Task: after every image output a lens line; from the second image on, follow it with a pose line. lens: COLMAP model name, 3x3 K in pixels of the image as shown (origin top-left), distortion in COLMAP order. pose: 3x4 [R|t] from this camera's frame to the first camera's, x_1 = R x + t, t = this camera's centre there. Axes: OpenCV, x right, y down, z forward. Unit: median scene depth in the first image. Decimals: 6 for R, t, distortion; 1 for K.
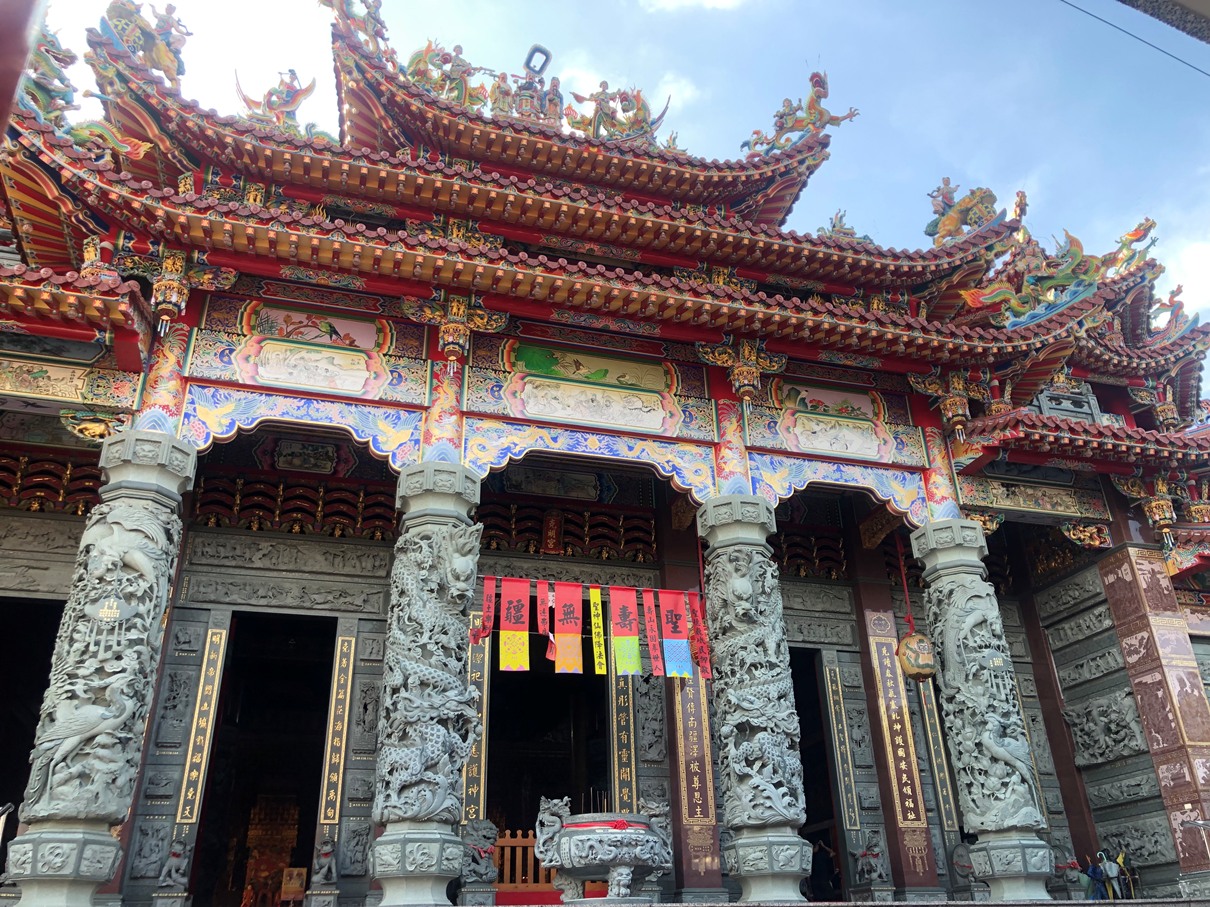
lens RADIAL K [[991.2, 0, 605.0], [0, 991.2, 453.5], [0, 0, 1]] dist [0.003364, 0.011668]
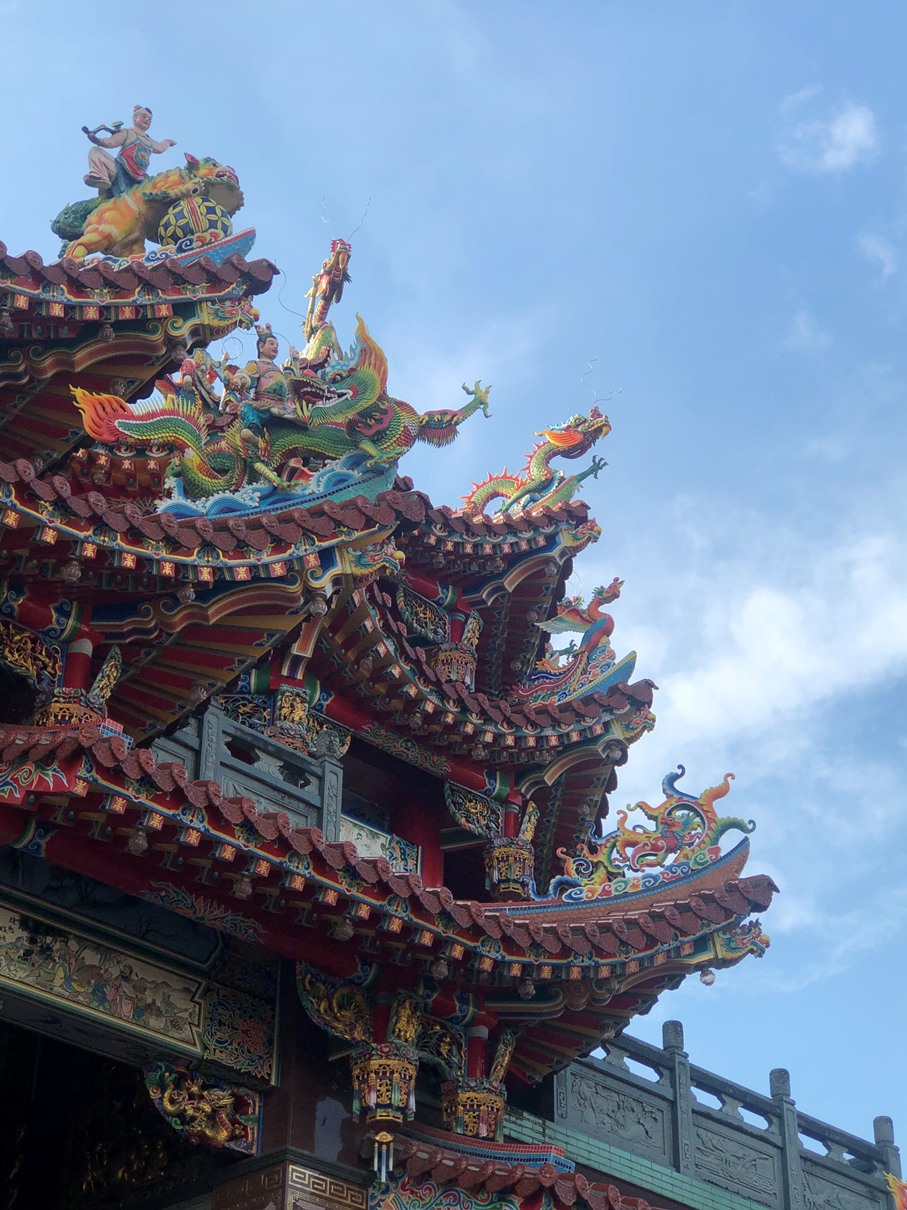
lens RADIAL K [[2460.6, 0, 453.5], [0, 2460.6, 605.0], [0, 0, 1]] dist [-0.036690, 0.214623]
pose [[0.872491, 0.289180, 0.393870, 0.146018], [-0.251856, 0.956894, -0.144647, 0.010594], [-0.418721, 0.027005, 0.907713, 0.114859]]
